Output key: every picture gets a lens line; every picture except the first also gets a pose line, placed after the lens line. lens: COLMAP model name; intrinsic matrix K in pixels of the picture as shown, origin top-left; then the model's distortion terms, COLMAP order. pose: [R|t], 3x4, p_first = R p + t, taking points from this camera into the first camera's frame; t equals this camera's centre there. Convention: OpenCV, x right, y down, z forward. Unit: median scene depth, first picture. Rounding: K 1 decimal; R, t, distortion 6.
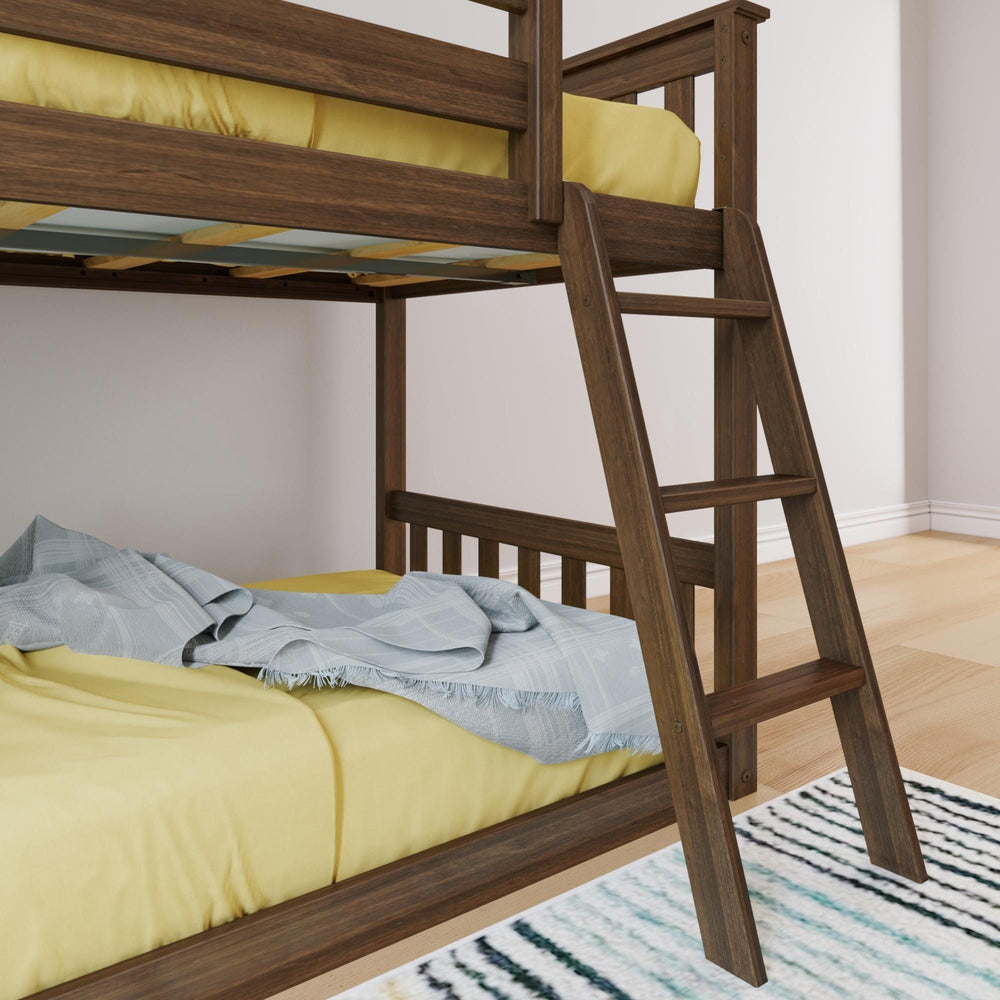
lens RADIAL K [[990.8, 0, 495.9], [0, 990.8, 433.4], [0, 0, 1]] dist [-0.001719, 0.005106]
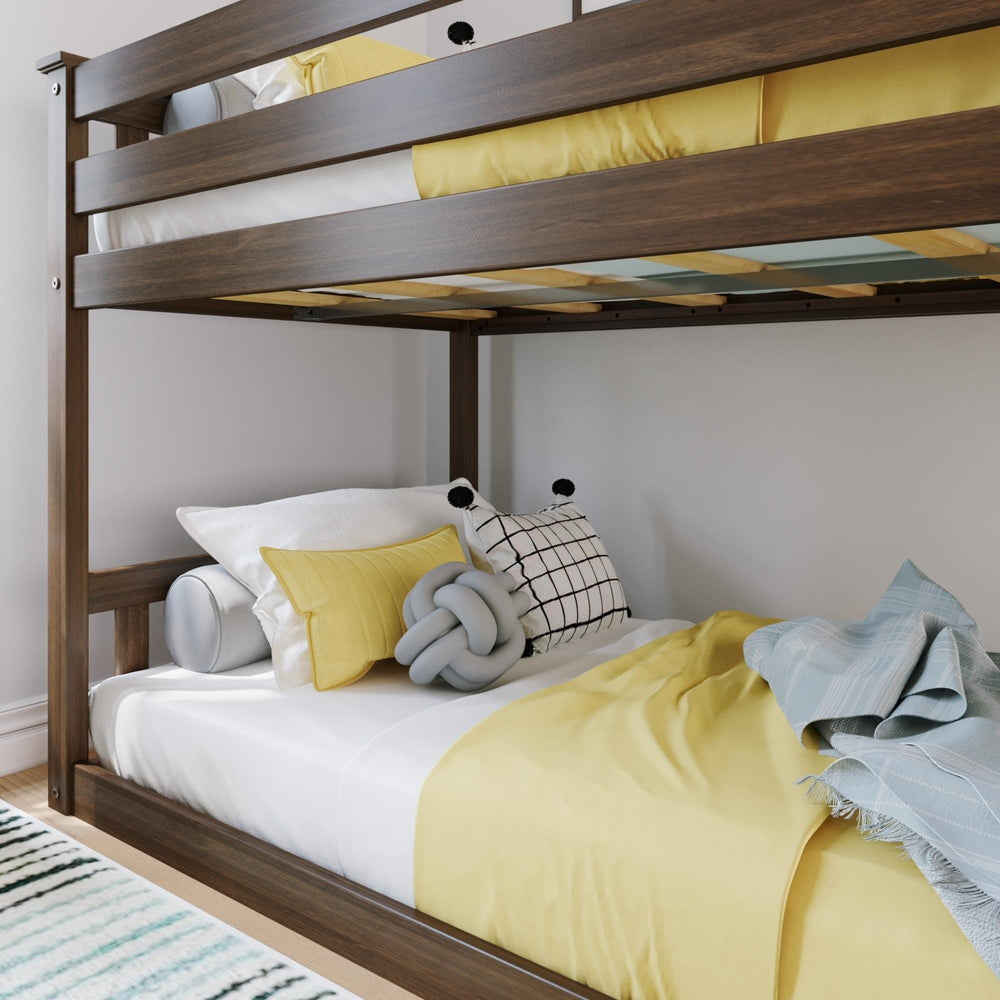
lens RADIAL K [[990.8, 0, 495.9], [0, 990.8, 433.4], [0, 0, 1]] dist [-0.001719, 0.005106]
pose [[0.219497, 0.044743, -0.974587, 0.561369], [-0.061886, 0.997575, 0.031860, -0.063876], [0.973648, 0.053320, 0.221734, 0.616967]]
